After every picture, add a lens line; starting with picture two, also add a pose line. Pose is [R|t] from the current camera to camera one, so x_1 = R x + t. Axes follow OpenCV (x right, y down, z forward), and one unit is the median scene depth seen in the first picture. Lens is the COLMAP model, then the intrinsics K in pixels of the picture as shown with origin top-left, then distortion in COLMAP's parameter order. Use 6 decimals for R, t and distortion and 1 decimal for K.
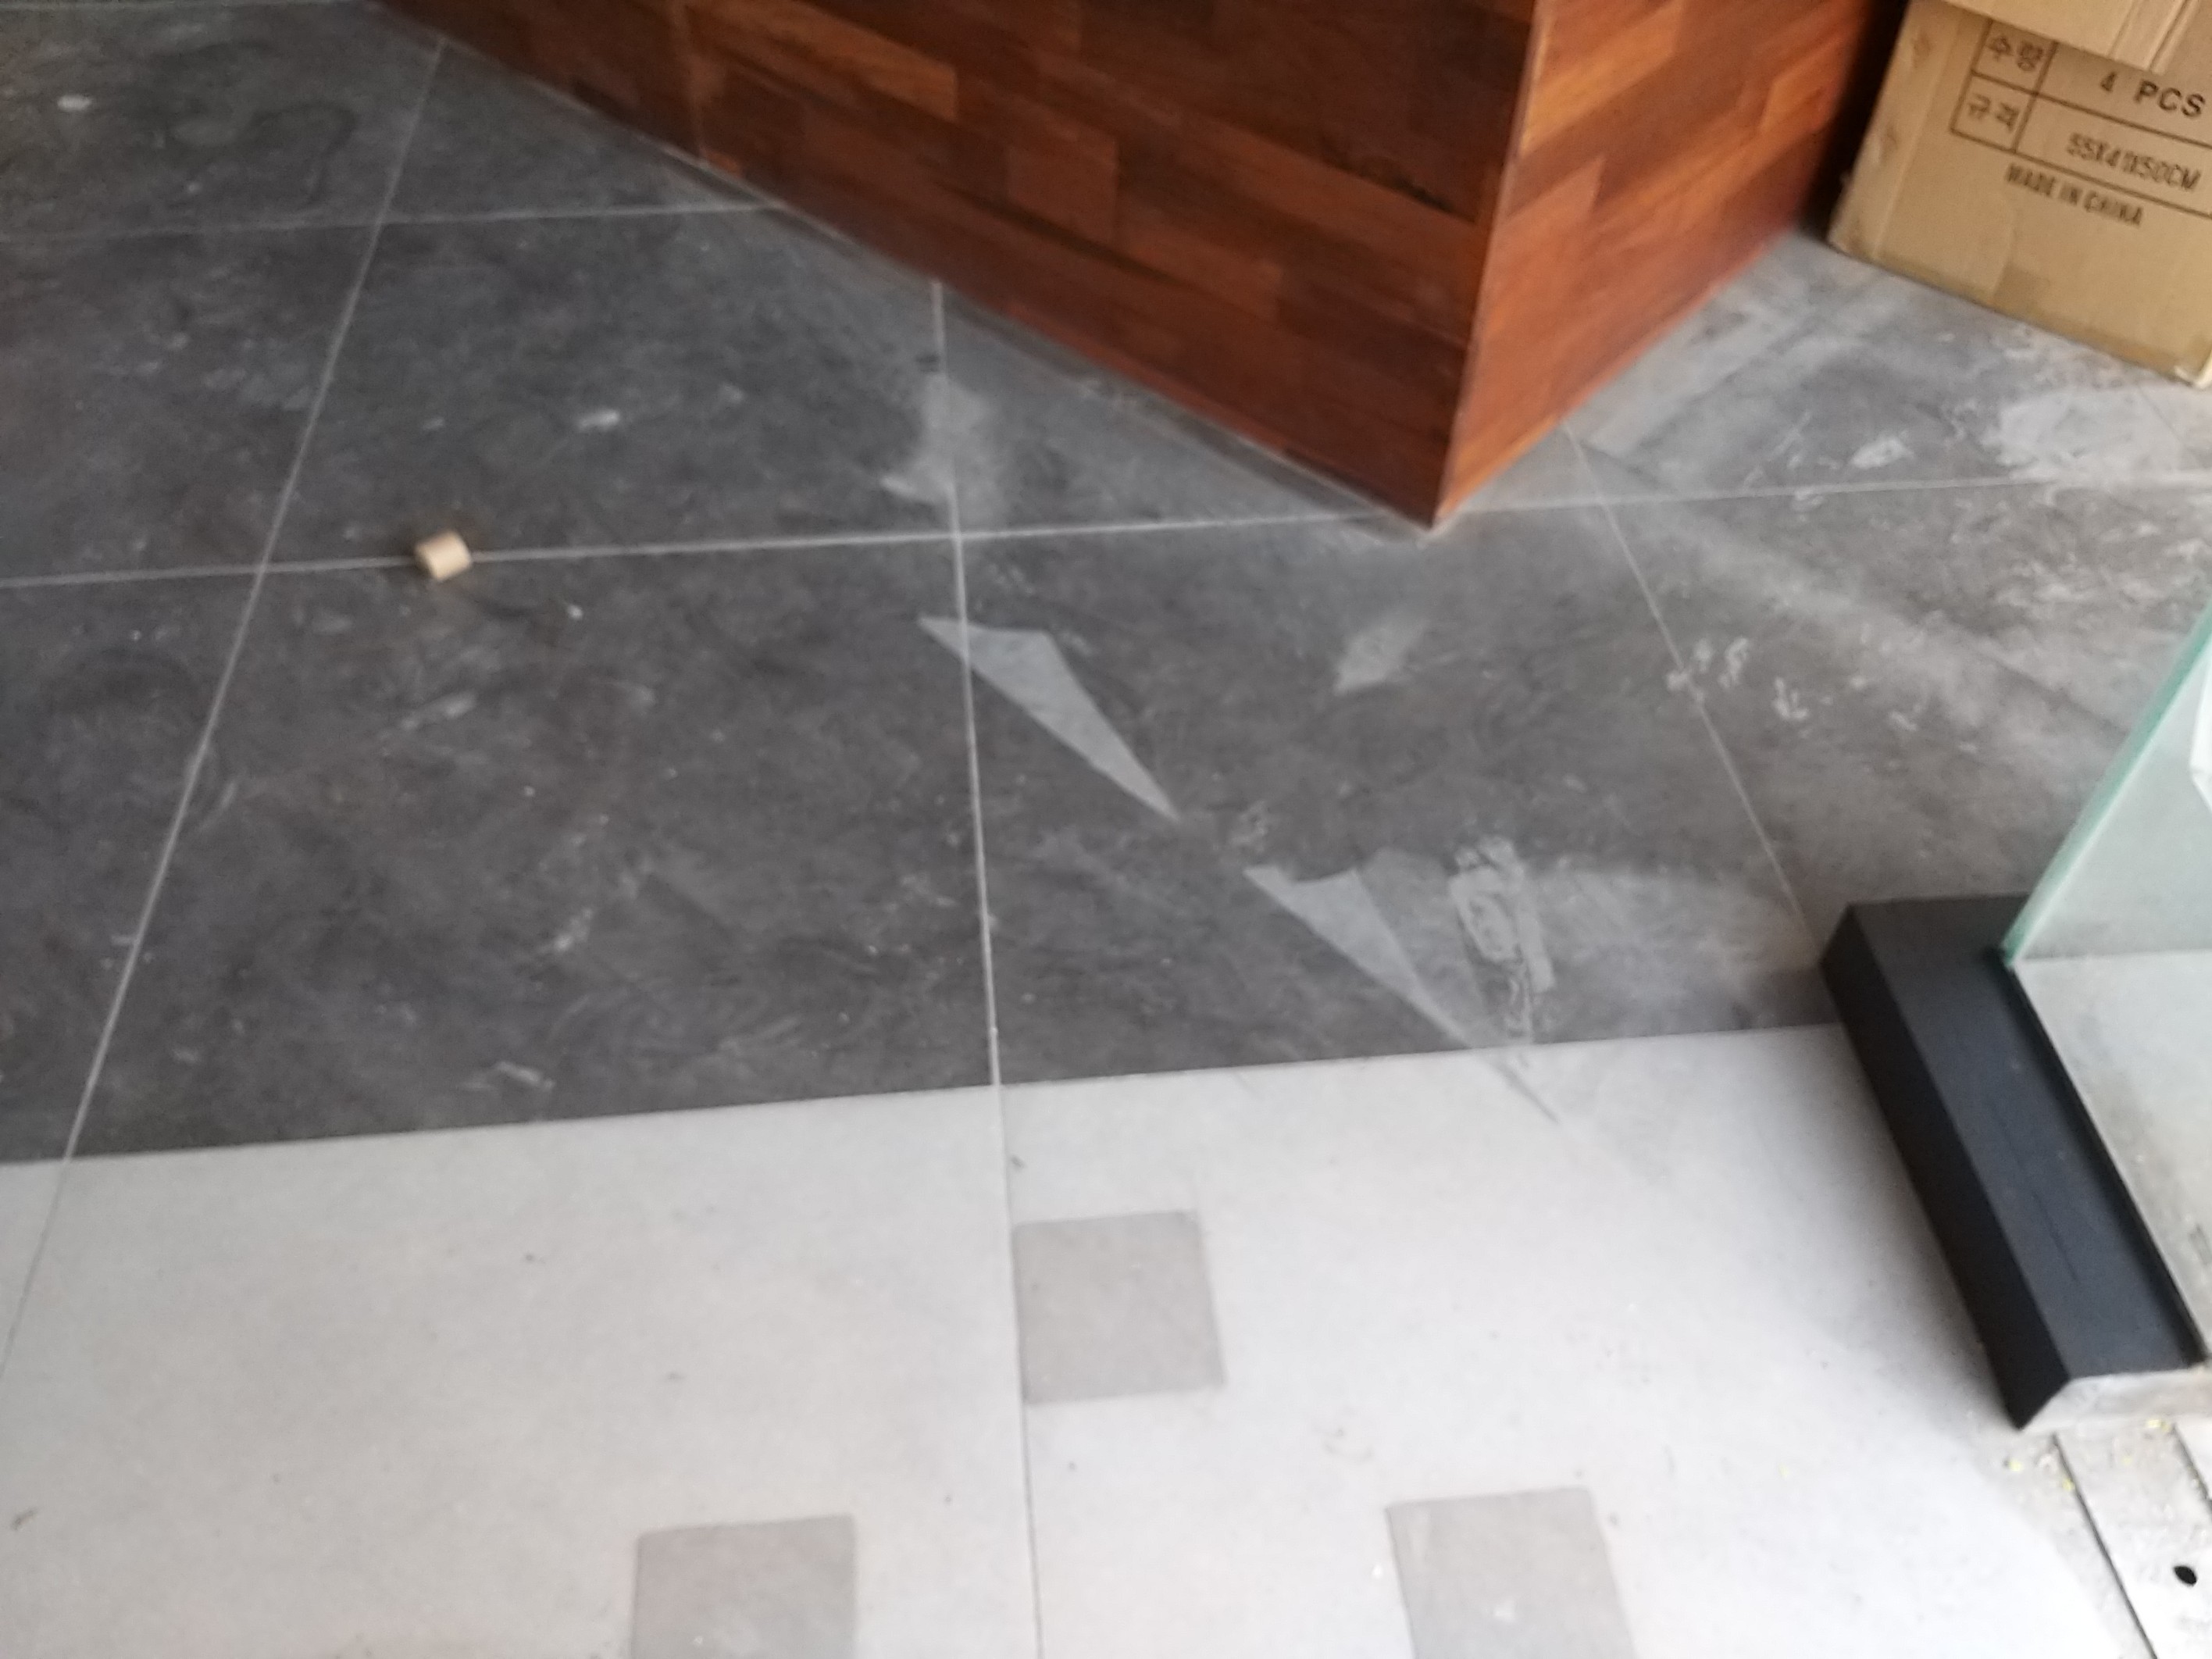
lens RADIAL K [[1884.7, 0, 1112.2], [0, 1884.7, 836.4], [0, 0, 1]] dist [-0.003237, 0.025527]
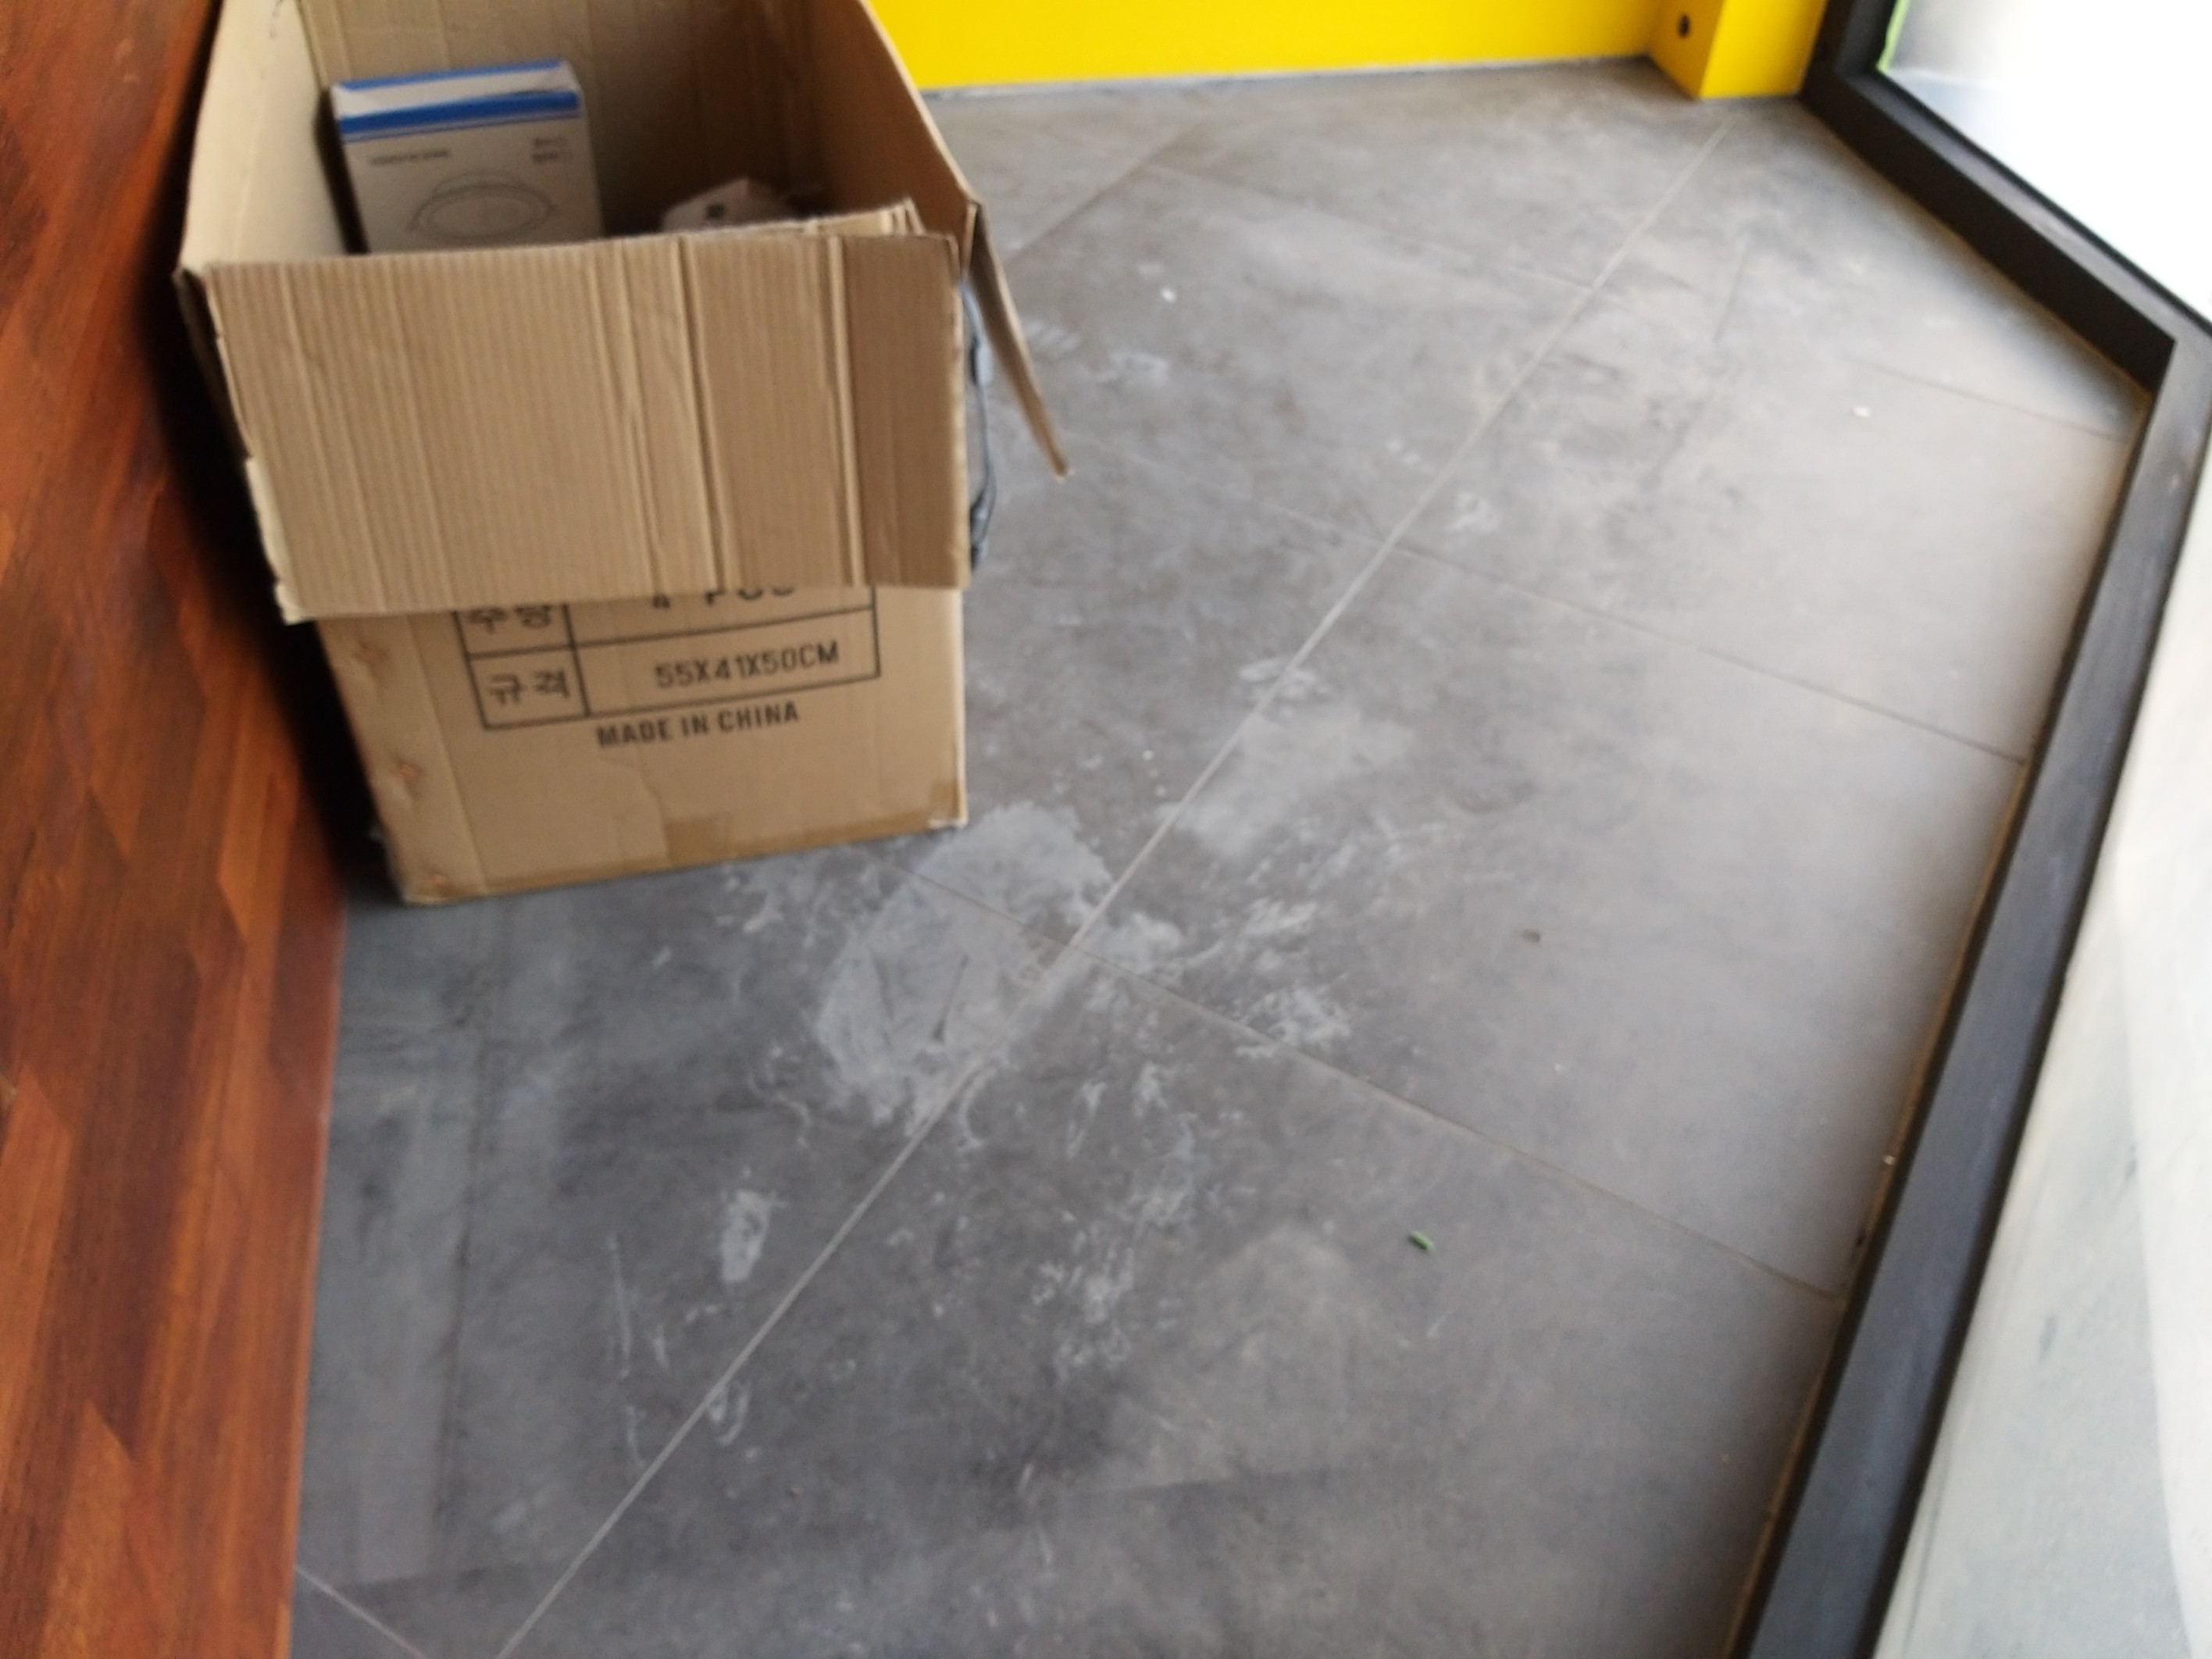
lens RADIAL K [[1884.7, 0, 1105.1], [0, 1884.7, 822.8], [0, 0, 1]] dist [-0.003237, 0.025527]
pose [[0.600169, -0.572186, 0.558927, 0.199326], [0.564060, 0.798200, 0.211455, -0.376104], [-0.567127, 0.188360, 0.801802, 0.383638]]
